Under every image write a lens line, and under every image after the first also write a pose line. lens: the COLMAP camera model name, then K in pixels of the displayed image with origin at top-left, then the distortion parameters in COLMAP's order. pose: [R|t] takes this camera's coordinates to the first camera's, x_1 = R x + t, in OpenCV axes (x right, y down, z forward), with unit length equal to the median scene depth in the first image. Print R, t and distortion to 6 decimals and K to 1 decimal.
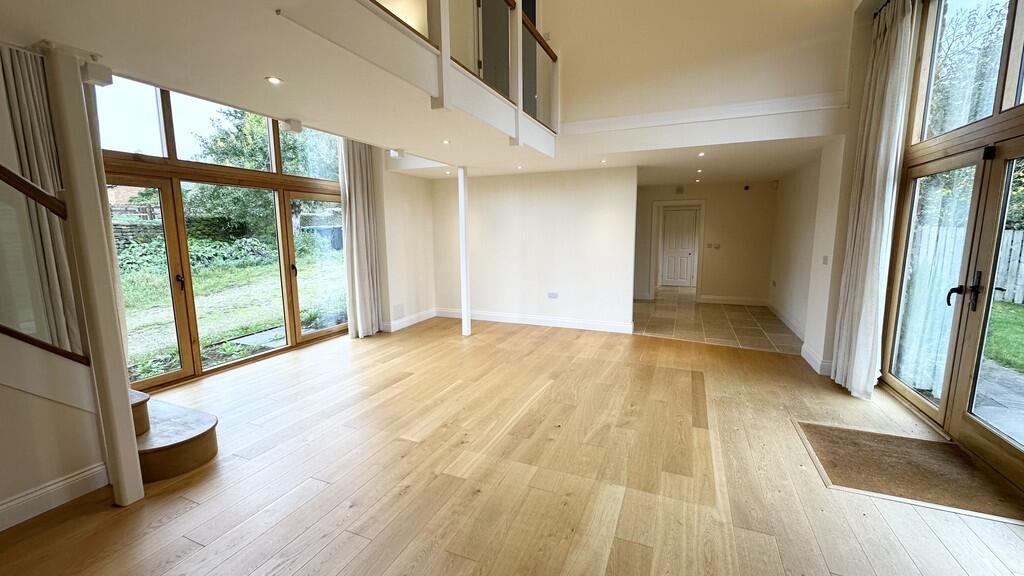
lens RADIAL K [[411.3, 0, 511.0], [0, 411.3, 289.6], [0, 0, 1]] dist [-0.002450, 0.001045]
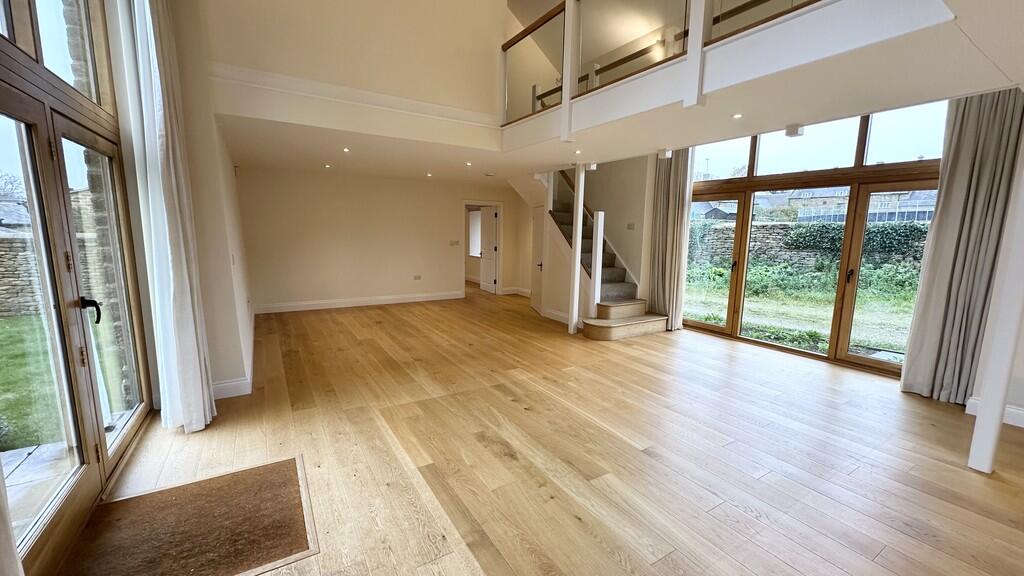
lens RADIAL K [[411.3, 0, 512.2], [0, 411.3, 291.9], [0, 0, 1]] dist [-0.002450, 0.001045]
pose [[-0.576277, 0.121076, -0.808236, 1.003321], [-0.126426, 0.963853, 0.234531, -0.216736], [0.807417, 0.237337, -0.540139, 1.530244]]
